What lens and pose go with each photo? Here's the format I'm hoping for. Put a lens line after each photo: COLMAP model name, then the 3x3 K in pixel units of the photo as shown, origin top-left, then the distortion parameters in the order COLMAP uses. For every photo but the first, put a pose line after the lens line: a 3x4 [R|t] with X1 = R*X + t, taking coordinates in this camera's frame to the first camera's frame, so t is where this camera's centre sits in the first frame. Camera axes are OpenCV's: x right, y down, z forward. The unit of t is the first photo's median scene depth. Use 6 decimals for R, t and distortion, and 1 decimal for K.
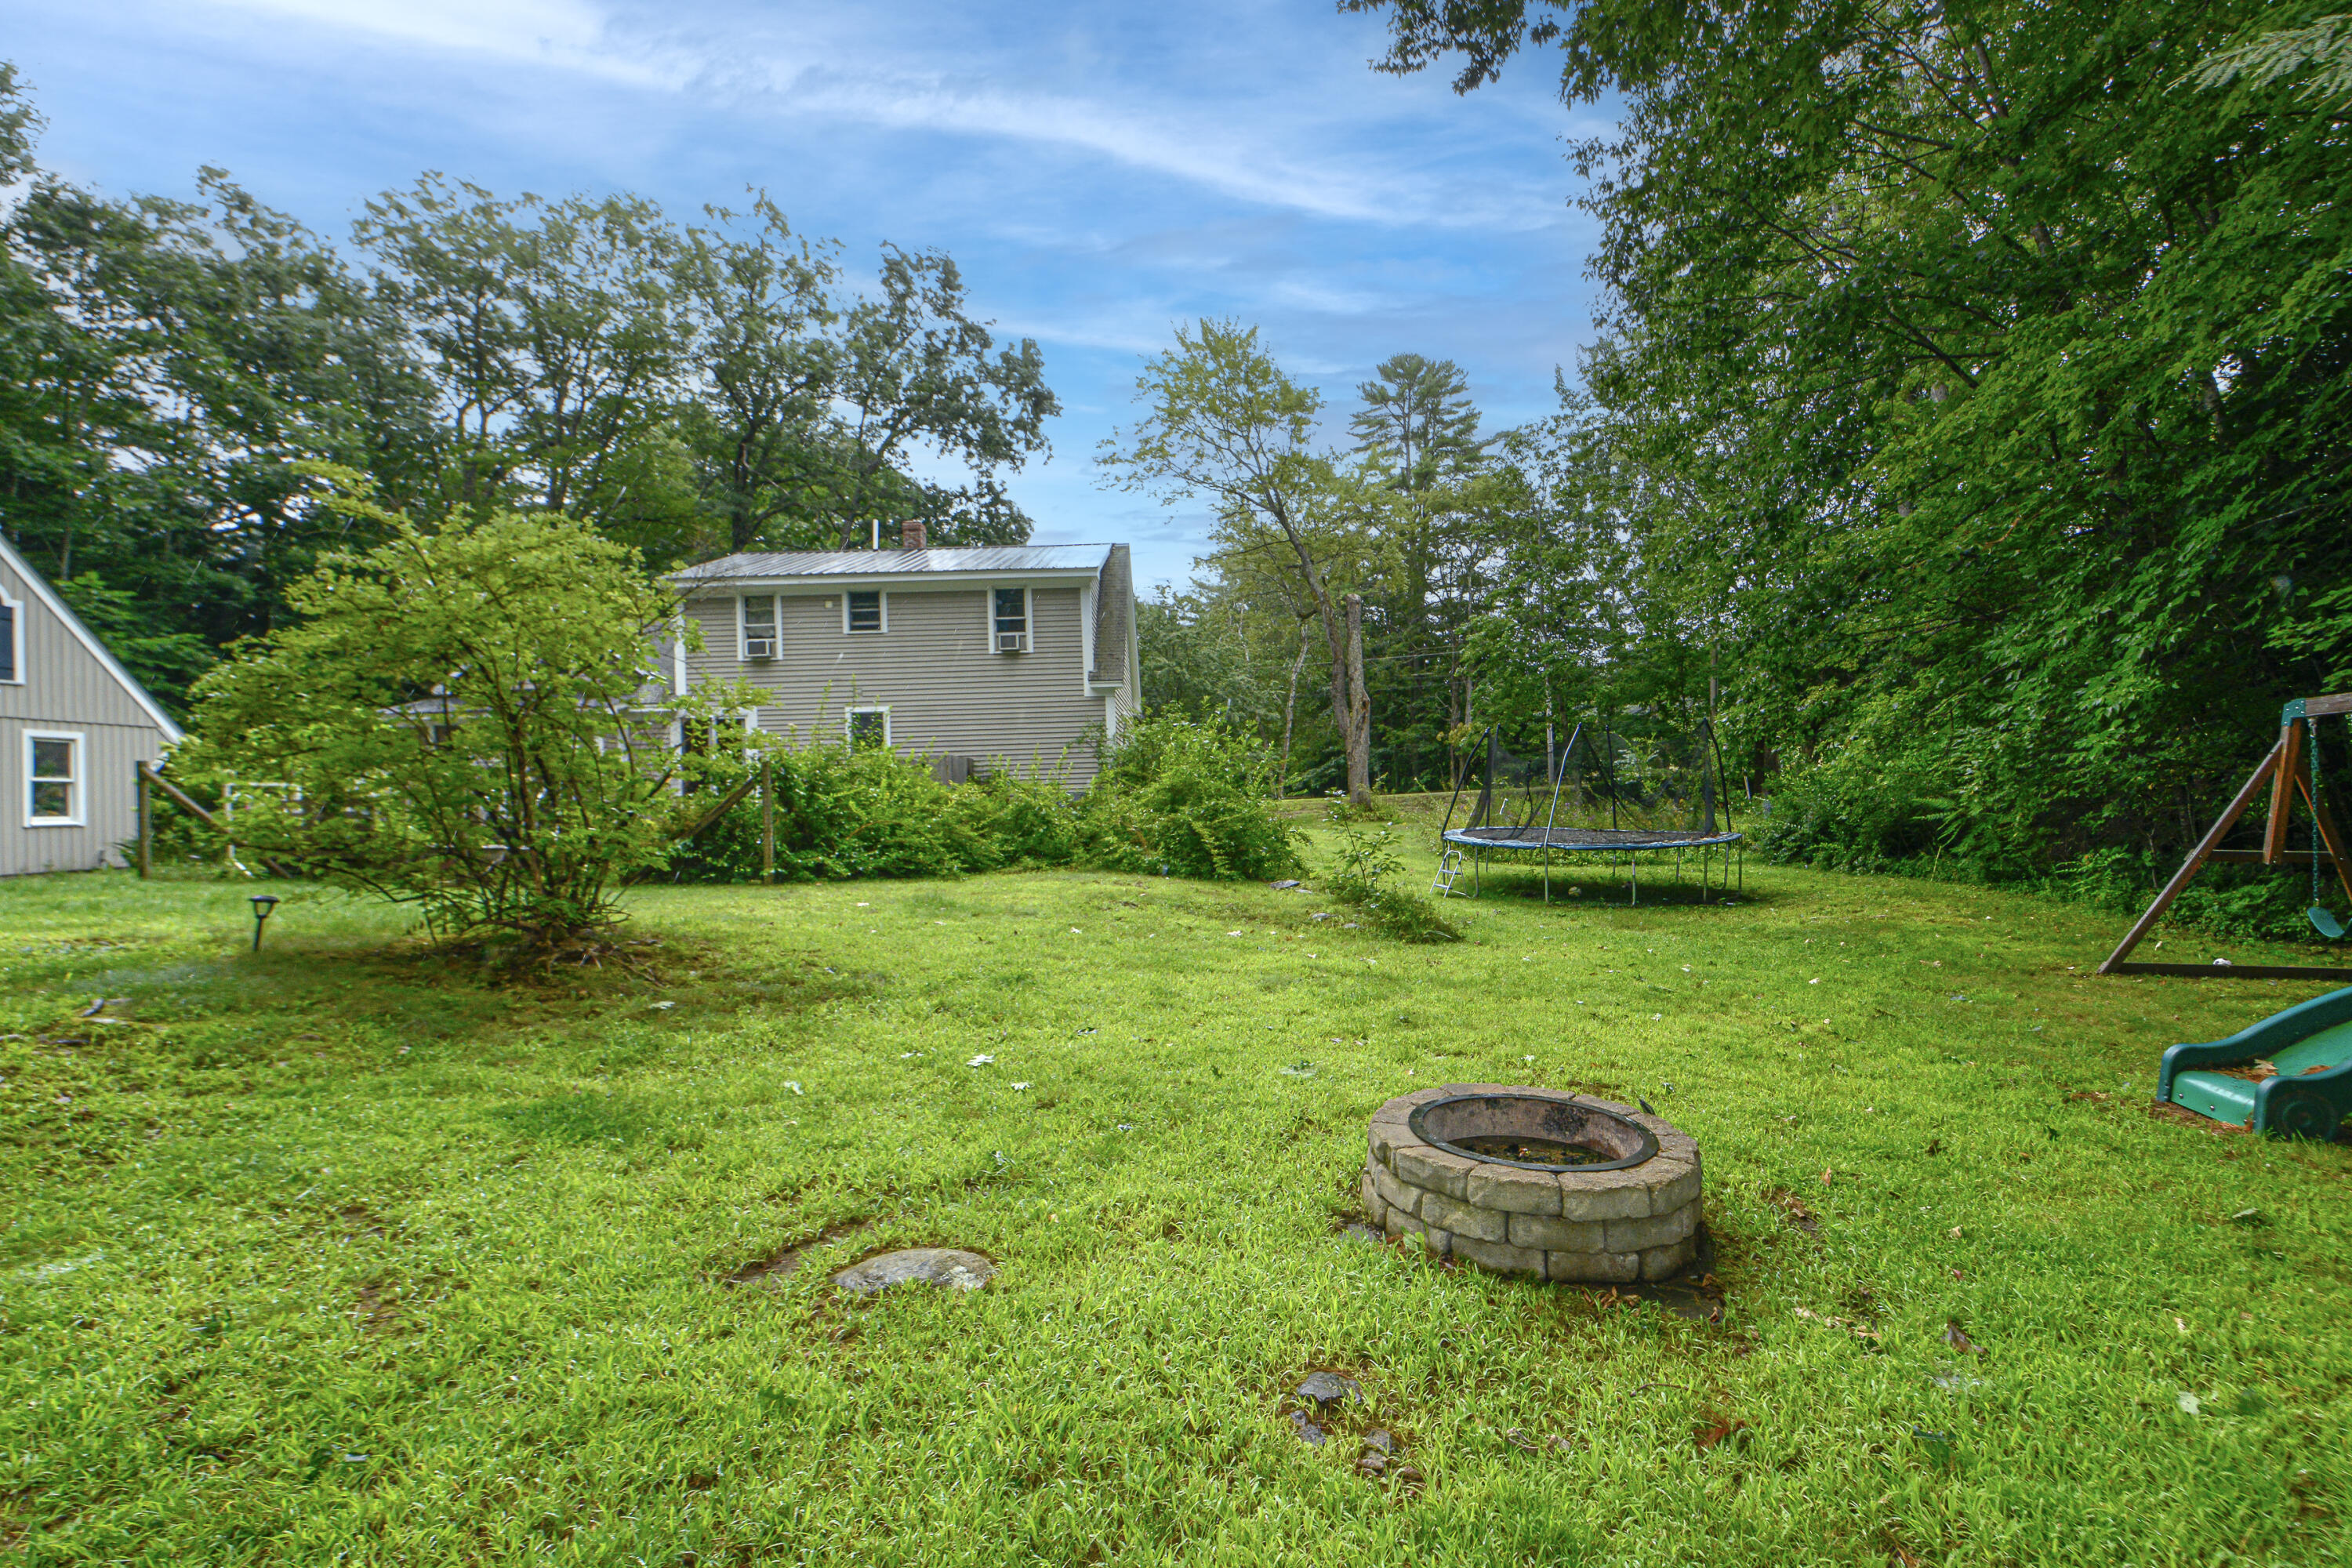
lens RADIAL K [[1029.0, 0, 1176.0], [0, 1029.0, 784.0], [0, 0, 1]] dist [-0.024257, -0.000001]
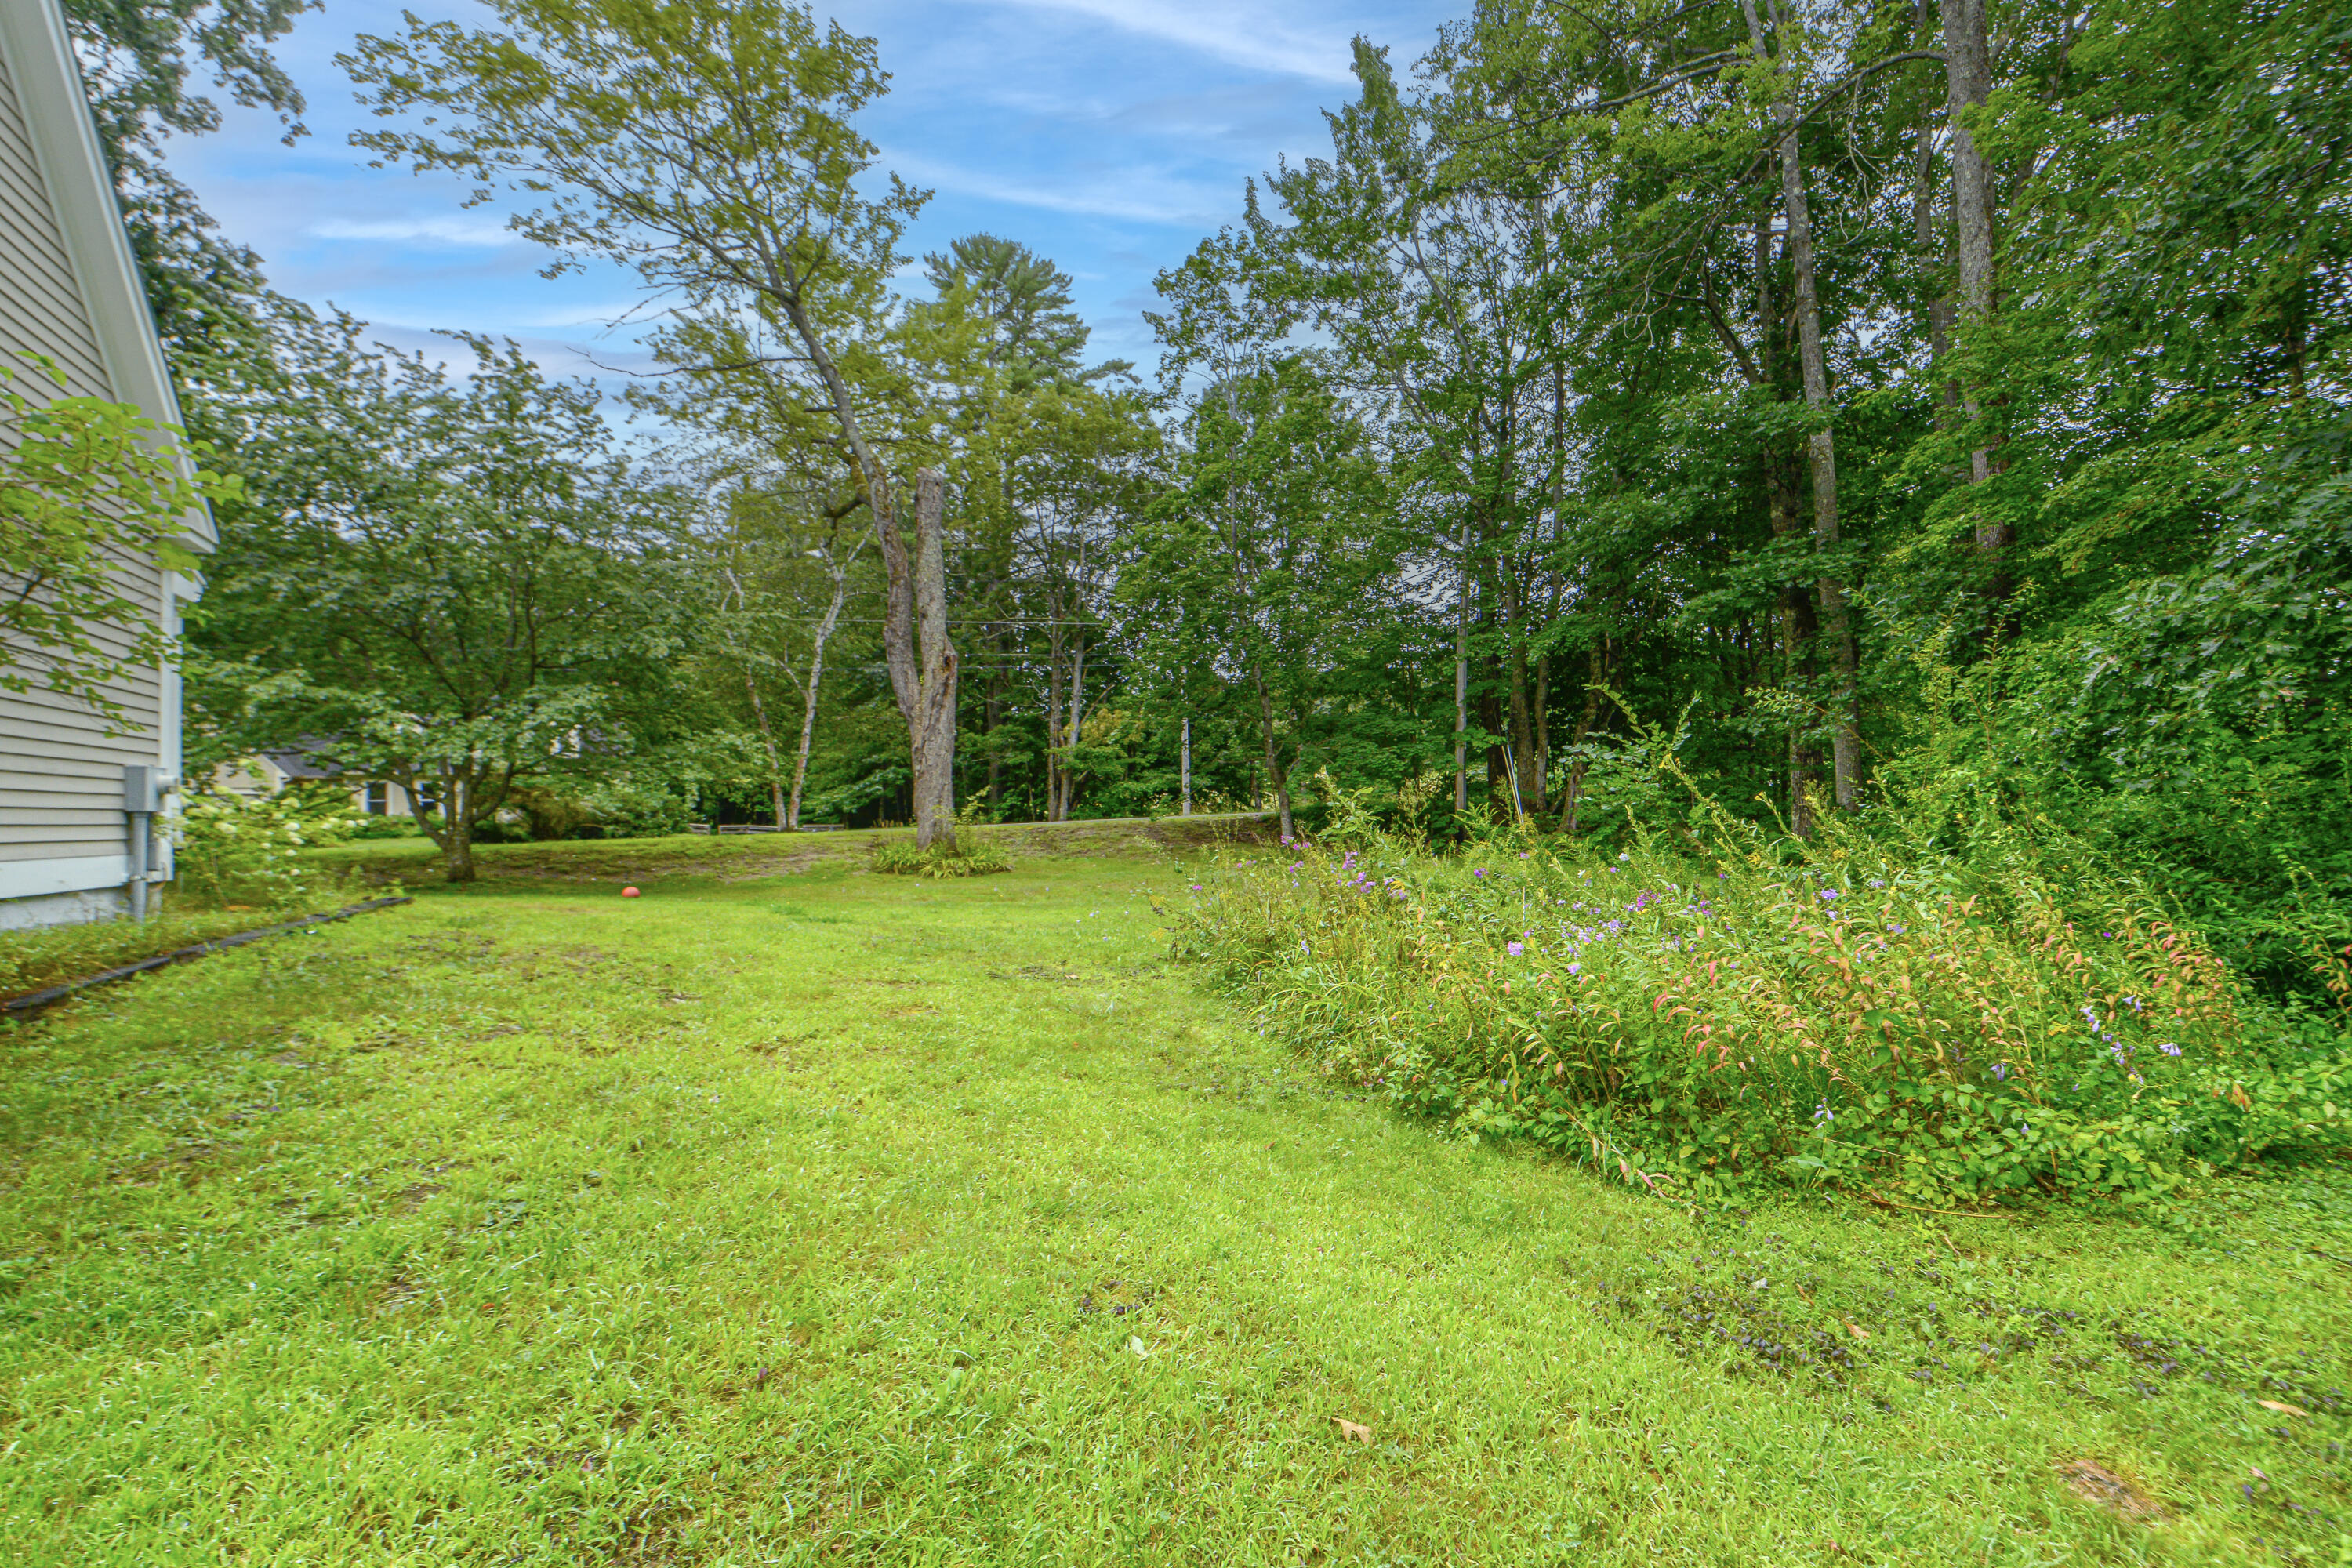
lens RADIAL K [[992.3, 0, 1176.0], [0, 992.3, 784.0], [0, 0, 1]] dist [0.000192, 0.000001]
pose [[0.899518, 0.027790, 0.435999, 0.045987], [-0.015397, 0.999371, -0.031933, 0.001526], [-0.436612, 0.022011, 0.899381, 0.337387]]
